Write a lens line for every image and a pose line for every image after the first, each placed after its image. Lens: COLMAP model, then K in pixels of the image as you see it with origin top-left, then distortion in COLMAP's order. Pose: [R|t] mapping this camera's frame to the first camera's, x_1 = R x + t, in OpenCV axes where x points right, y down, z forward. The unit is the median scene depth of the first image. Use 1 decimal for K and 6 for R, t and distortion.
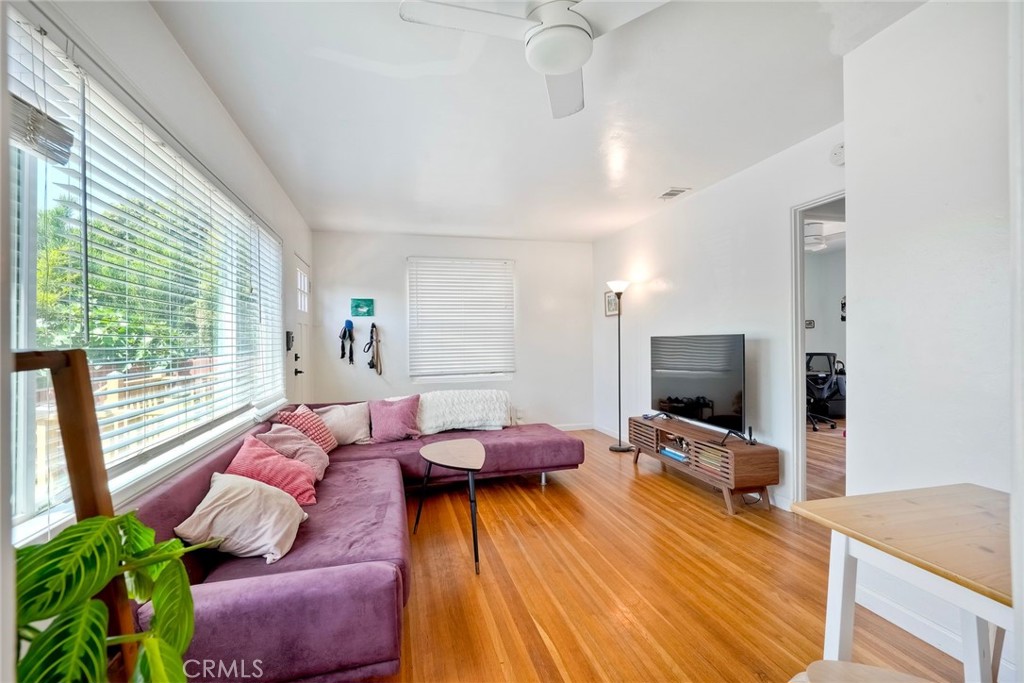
lens RADIAL K [[450.8, 0, 512.0], [0, 450.8, 341.5], [0, 0, 1]] dist [-0.002407, -0.000134]
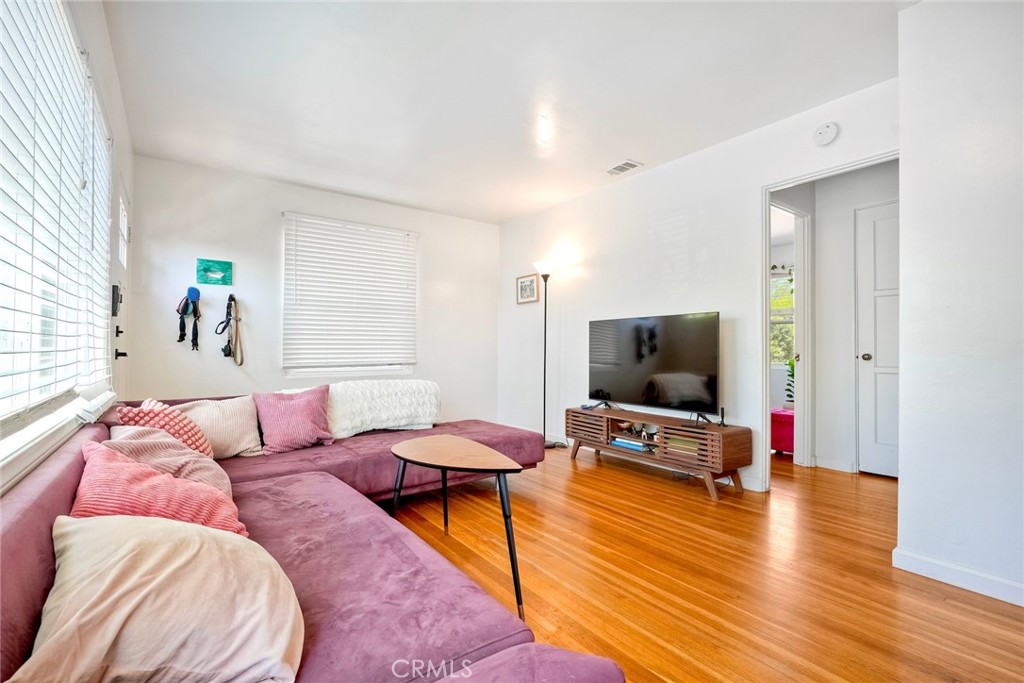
lens RADIAL K [[454.2, 0, 512.0], [0, 454.2, 341.5], [0, 0, 1]] dist [-0.001300, 0.000177]
pose [[0.932627, 0.020868, 0.360237, -0.199371], [-0.014774, 0.999698, -0.019662, 0.058354], [-0.360539, 0.013015, 0.932653, 0.202725]]
